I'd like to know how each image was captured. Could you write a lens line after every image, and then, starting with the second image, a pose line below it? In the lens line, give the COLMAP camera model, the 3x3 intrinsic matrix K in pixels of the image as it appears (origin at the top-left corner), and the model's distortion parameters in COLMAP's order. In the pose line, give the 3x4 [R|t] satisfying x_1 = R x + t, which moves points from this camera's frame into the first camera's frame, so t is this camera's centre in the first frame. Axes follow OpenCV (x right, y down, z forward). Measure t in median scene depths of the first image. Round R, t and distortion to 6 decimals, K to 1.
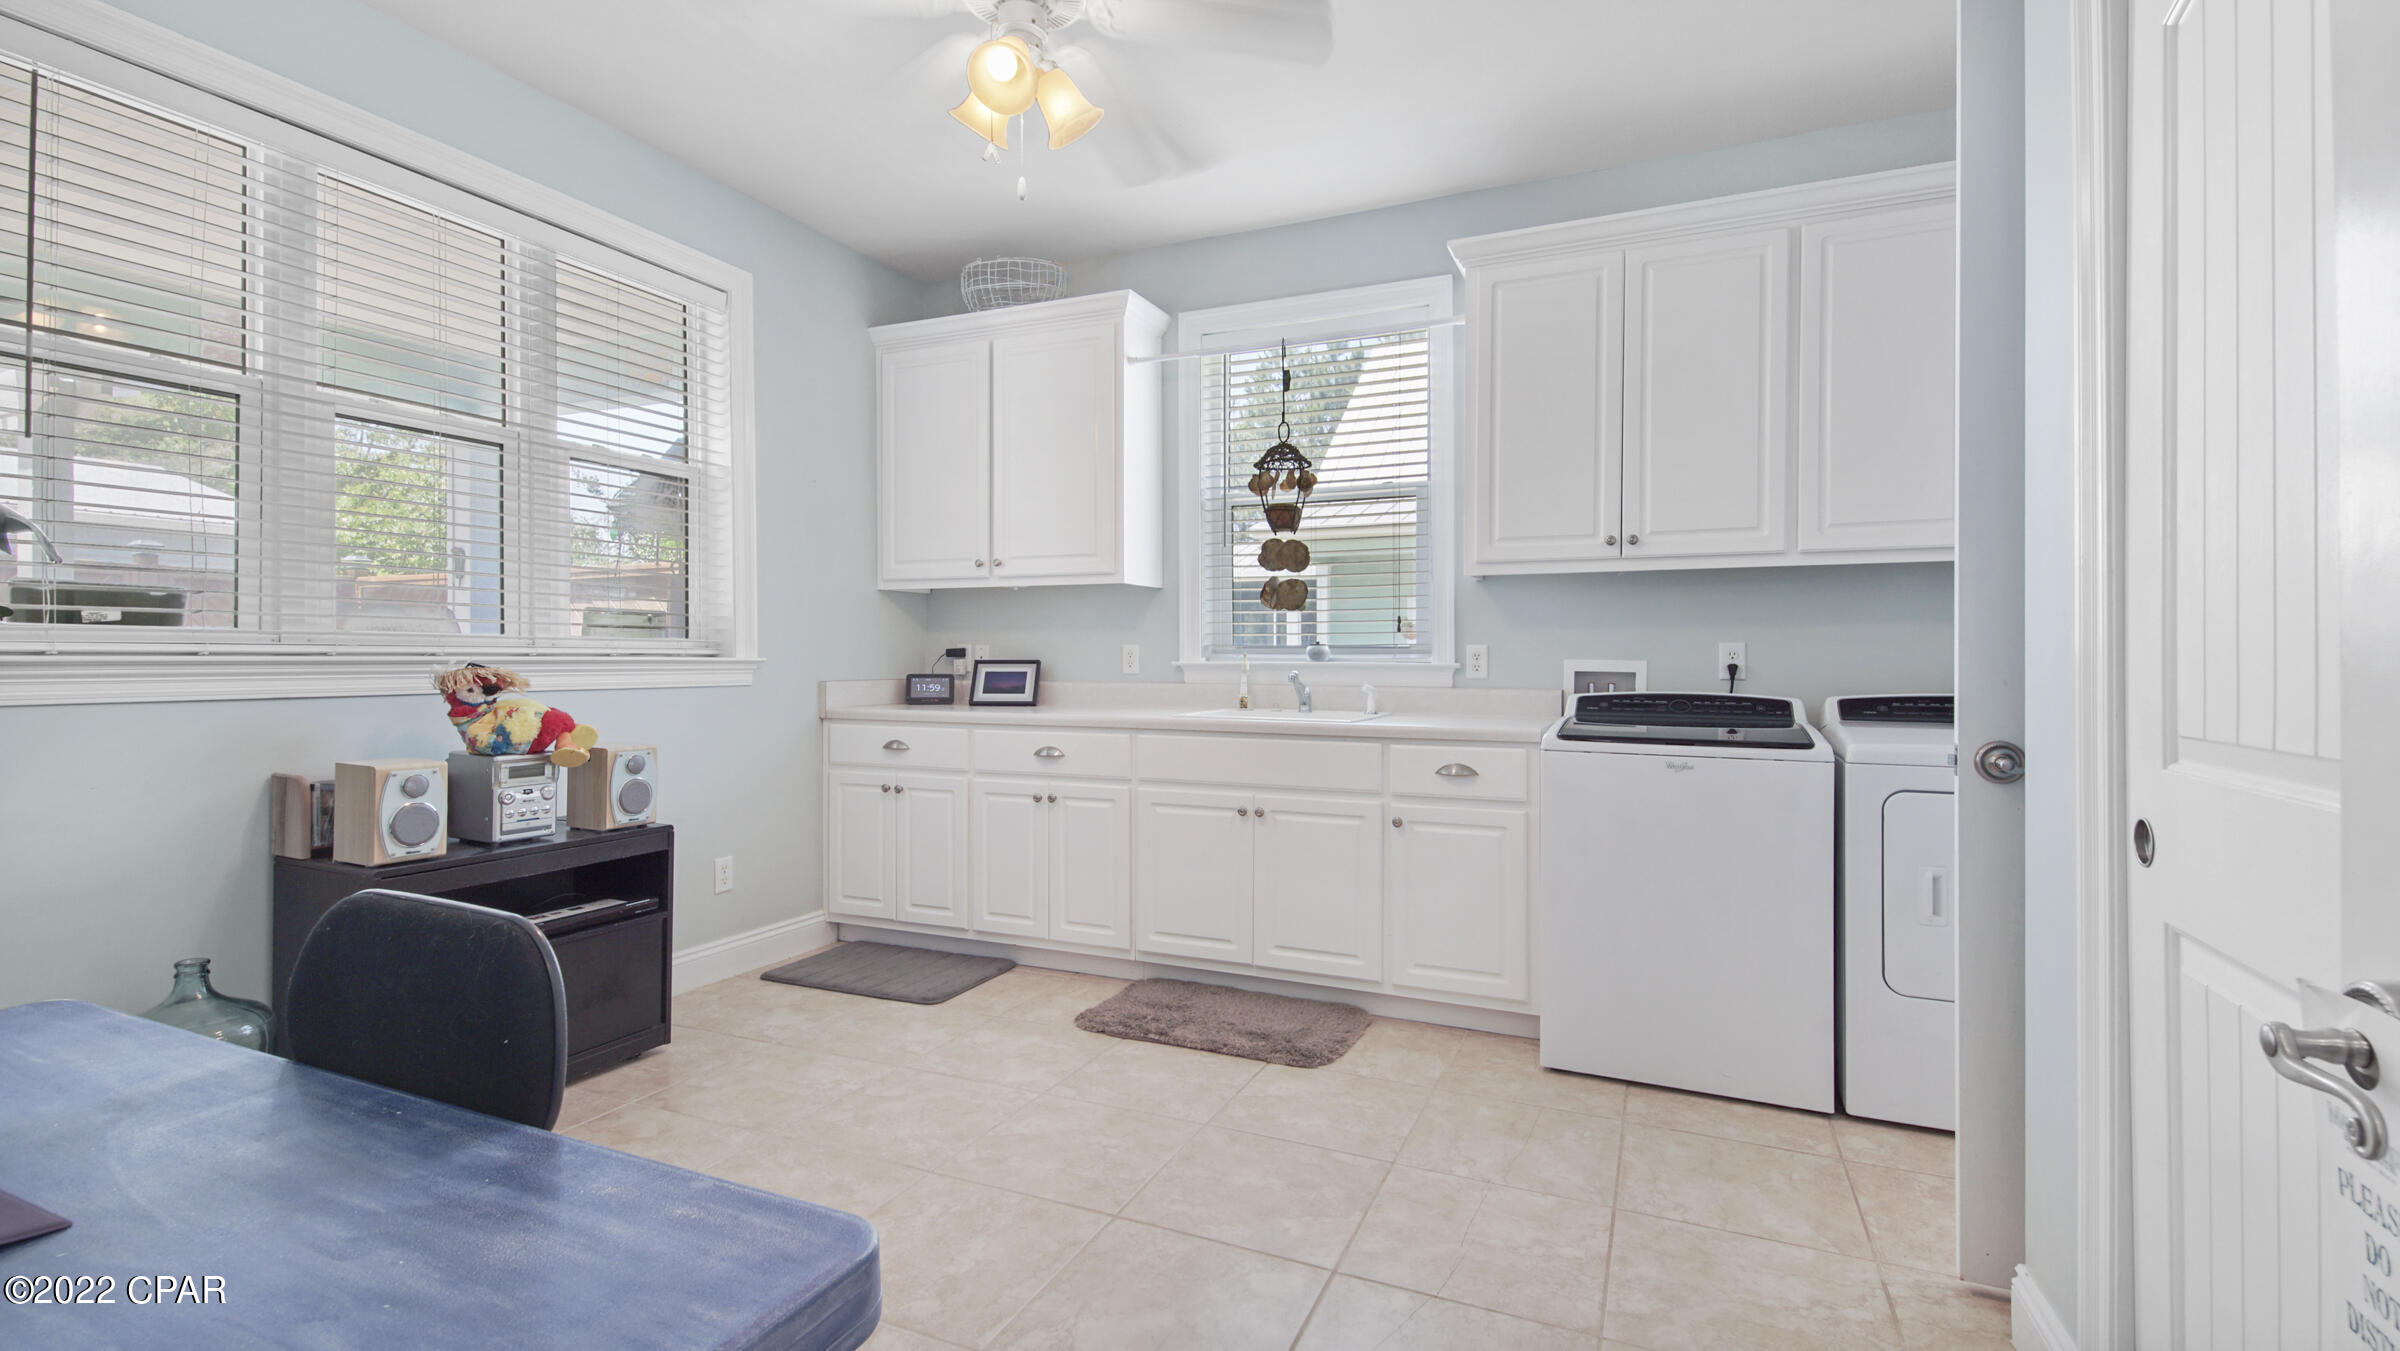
lens RADIAL K [[1074.3, 0, 1110.3], [0, 1074.3, 660.9], [0, 0, 1]] dist [0.028380, 0.000343]
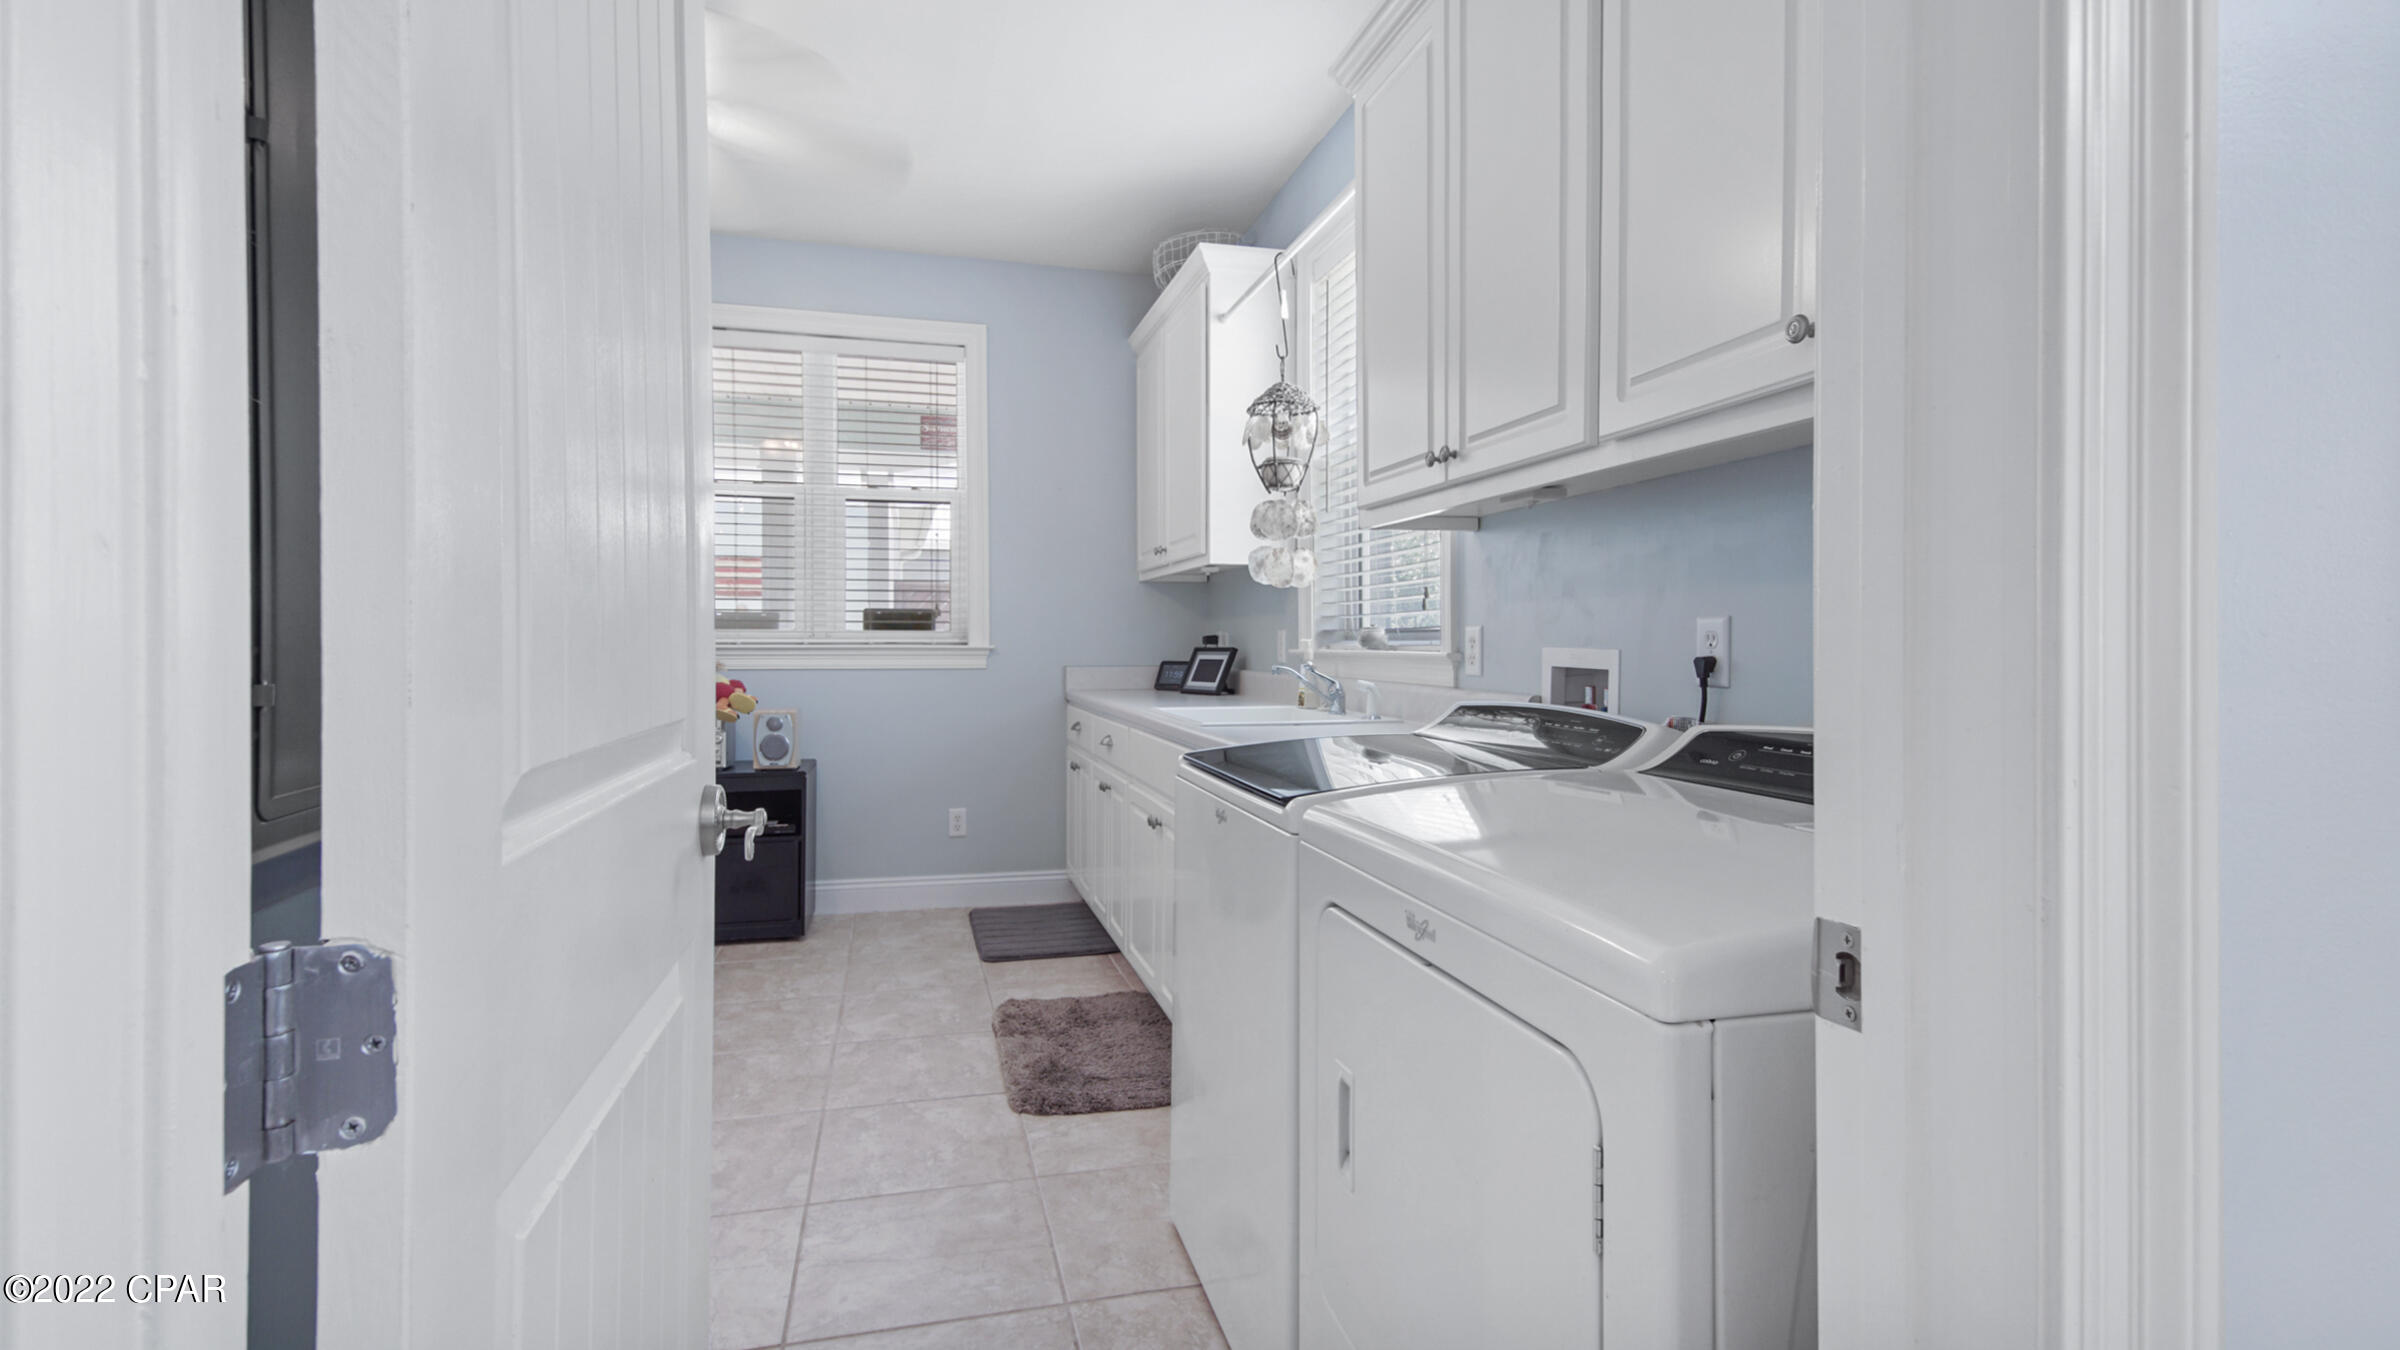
lens RADIAL K [[1074.3, 0, 1217.5], [0, 1074.3, 647.2], [0, 0, 1]] dist [0.028380, 0.000343]
pose [[0.635273, 0.000720, -0.772288, 0.910465], [-0.001008, 0.999999, 0.000103, -0.001598], [0.772287, 0.000713, 0.635273, 0.531292]]
